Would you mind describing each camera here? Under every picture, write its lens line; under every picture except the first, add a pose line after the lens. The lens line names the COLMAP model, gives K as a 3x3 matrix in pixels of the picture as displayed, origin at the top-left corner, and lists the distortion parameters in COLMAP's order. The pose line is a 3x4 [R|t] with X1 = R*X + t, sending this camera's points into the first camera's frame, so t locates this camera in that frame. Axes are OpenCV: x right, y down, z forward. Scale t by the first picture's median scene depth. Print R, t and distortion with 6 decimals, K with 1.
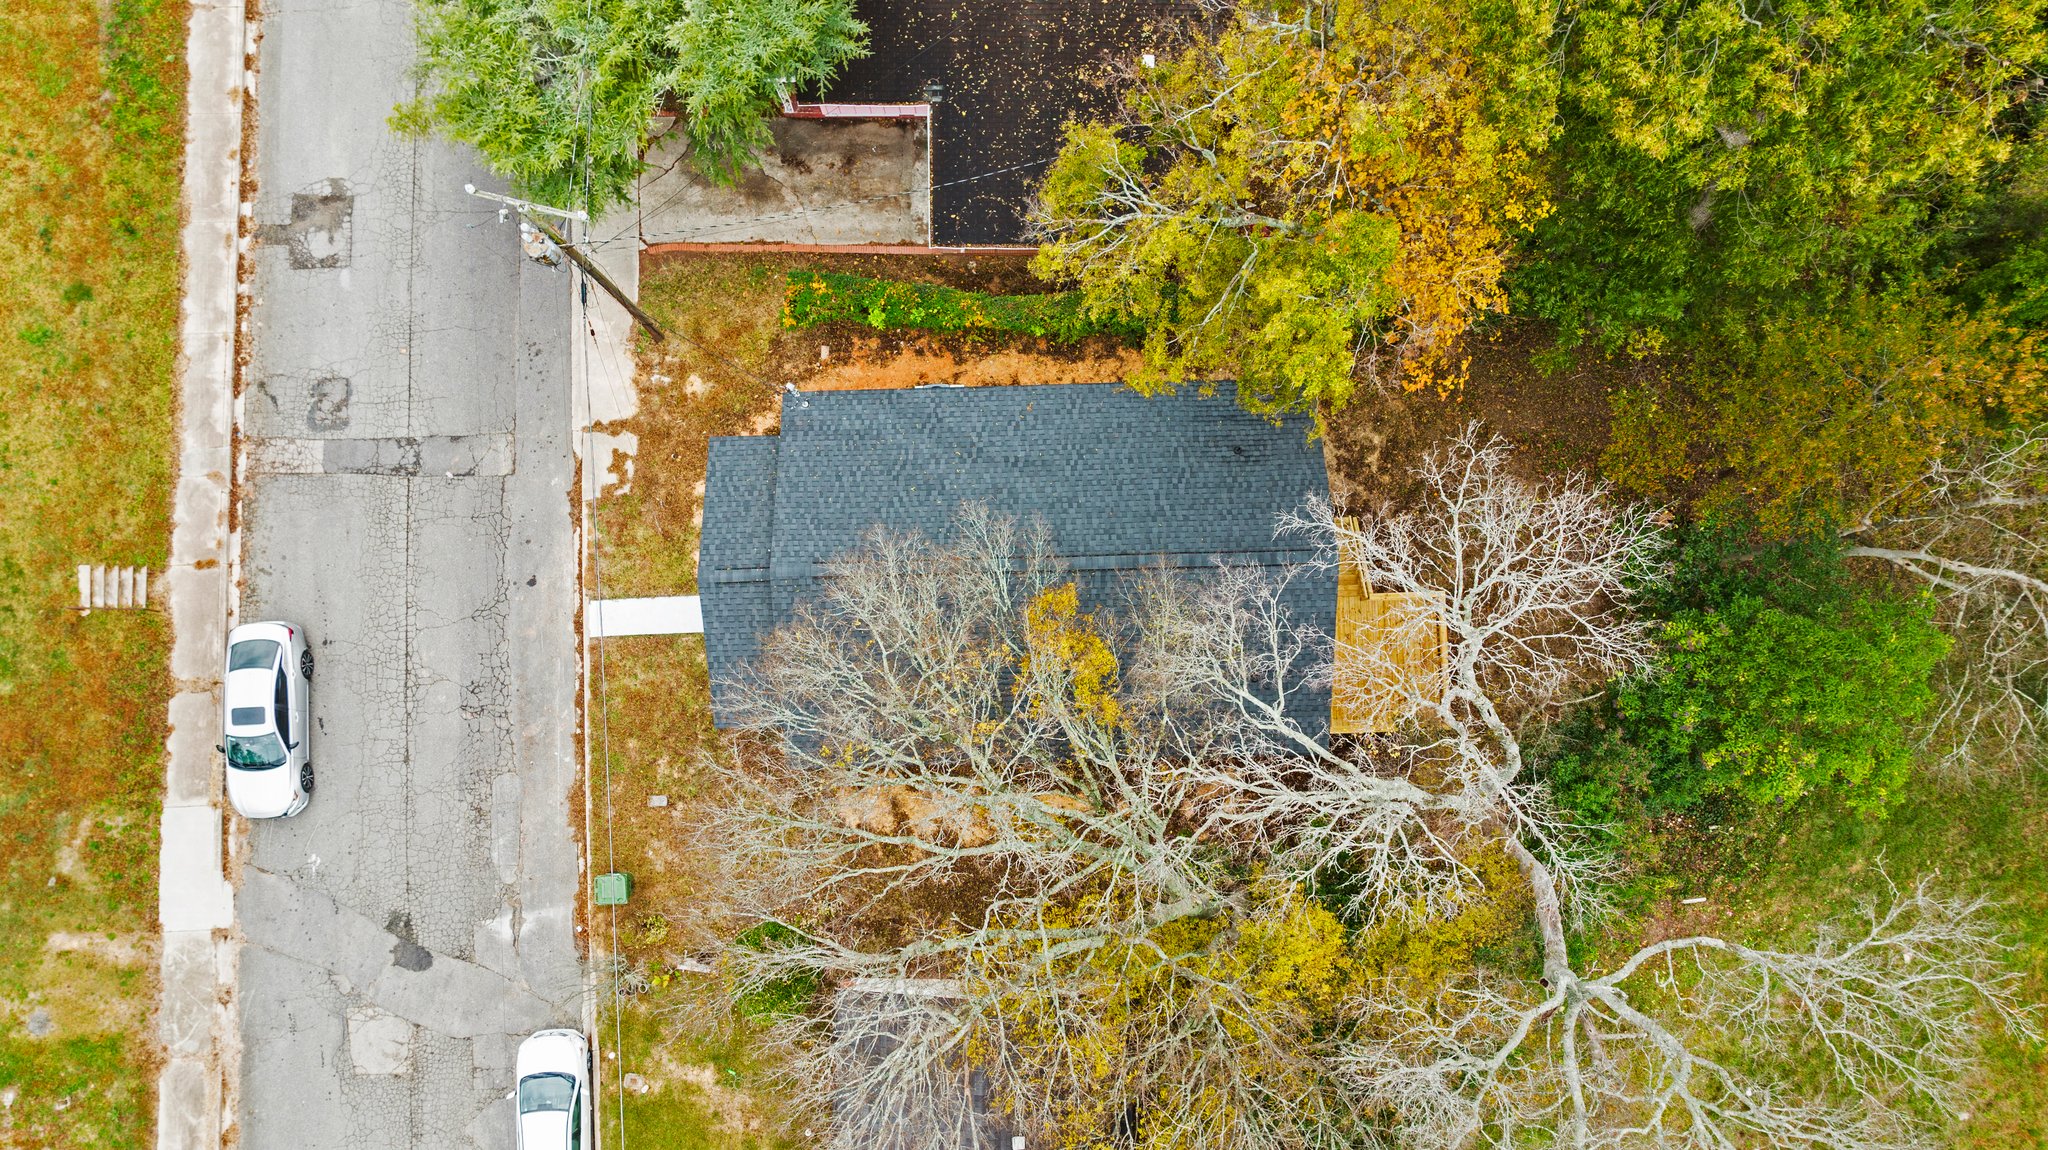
lens RADIAL K [[1398.4, 0, 1036.3], [0, 1398.4, 569.9], [0, 0, 1]] dist [-0.030460, 0.021536]
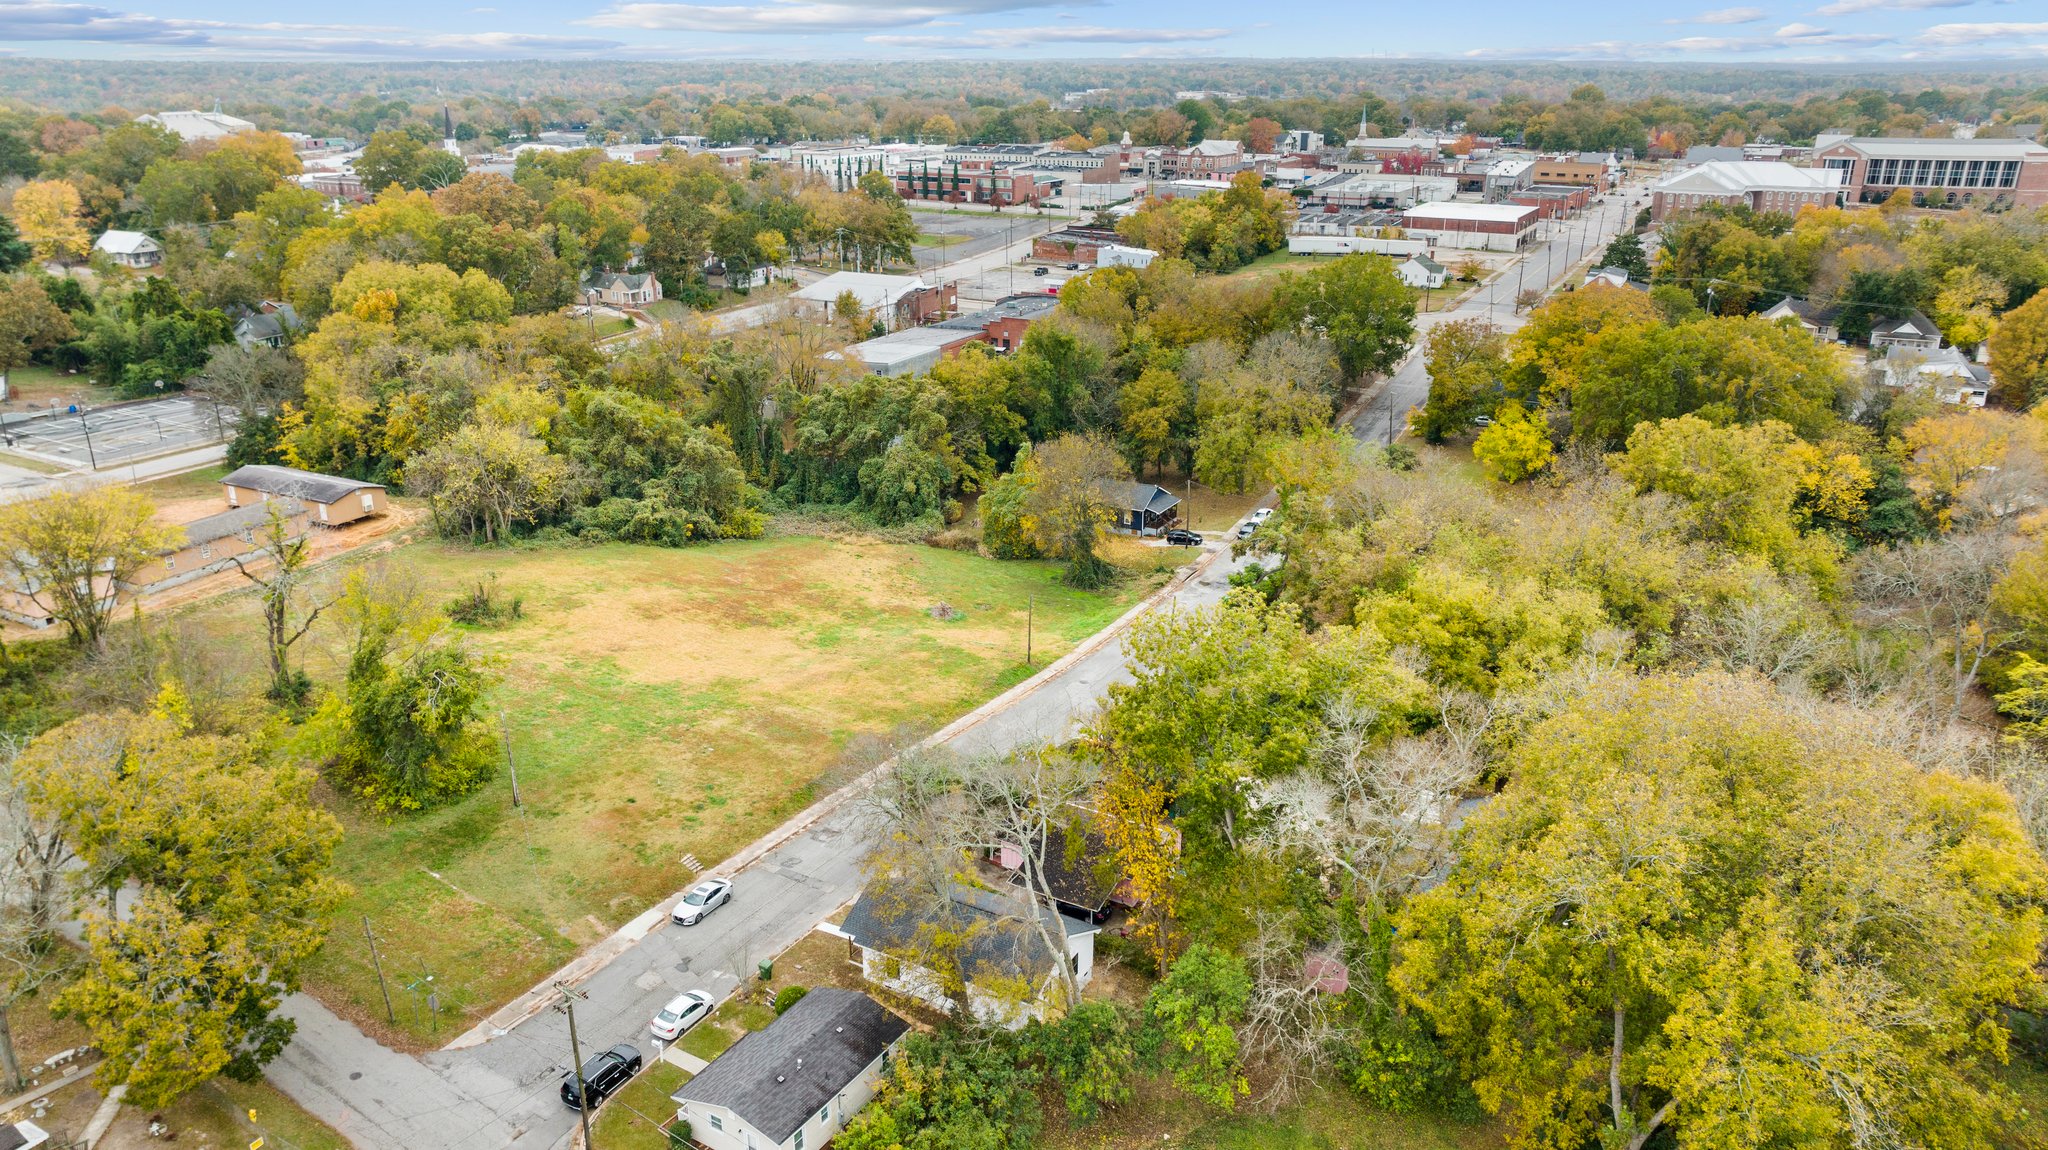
lens RADIAL K [[1398.4, 0, 1036.3], [0, 1398.4, 569.9], [0, 0, 1]] dist [-0.030460, 0.021536]
pose [[0.866026, 0.158161, -0.474324, 1.120190], [-0.498221, 0.352878, -0.791993, 1.615040], [0.042116, 0.922205, 0.384401, -0.563282]]
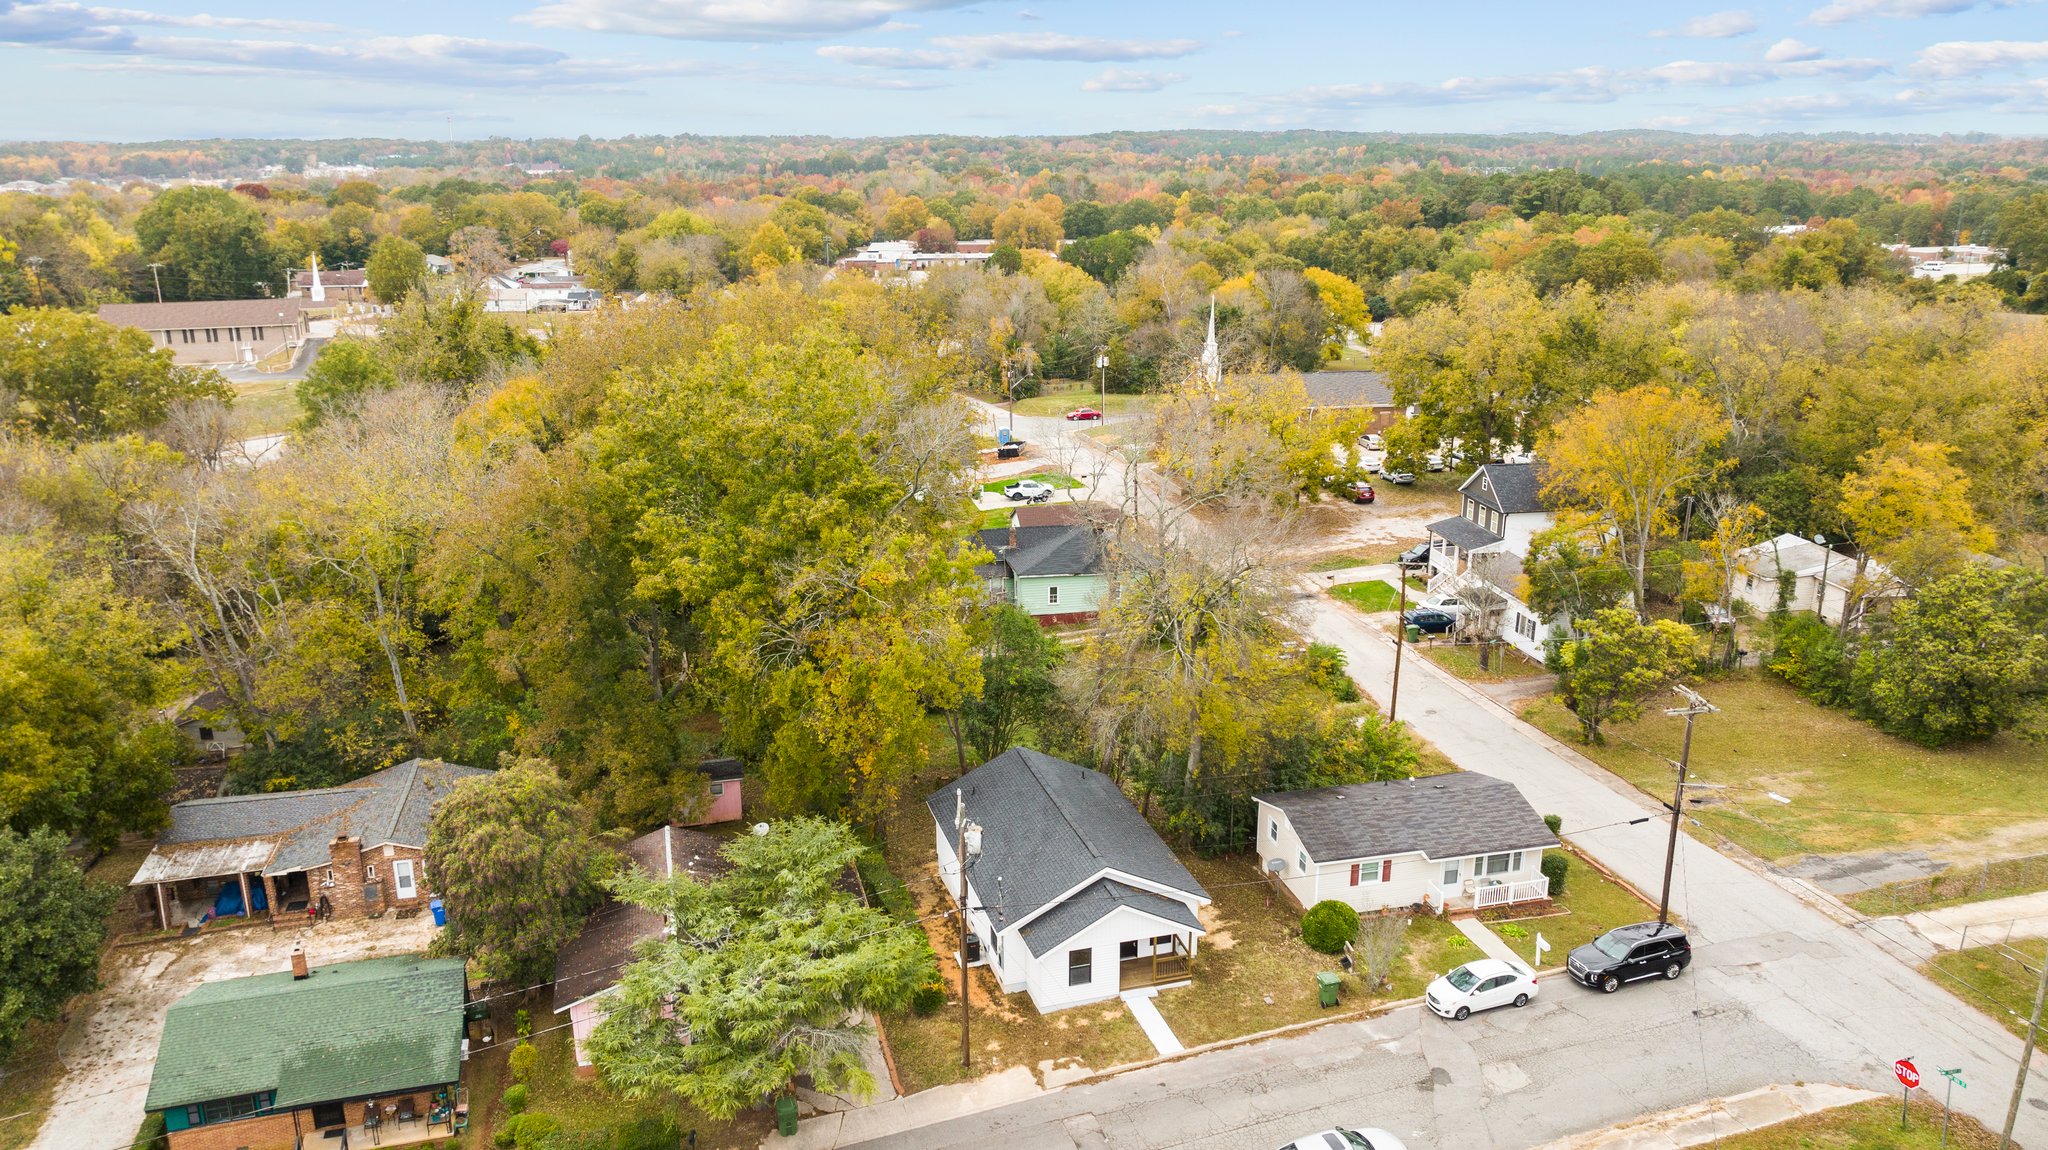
lens RADIAL K [[1419.8, 0, 1024.0], [0, 1419.8, 575.0], [0, 0, 1]] dist [-0.023405, 0.000181]
pose [[-0.246991, -0.277622, 0.928397, -1.478267], [0.966894, -0.007212, 0.255076, -0.473686], [-0.064119, 0.960663, 0.270212, 0.146119]]
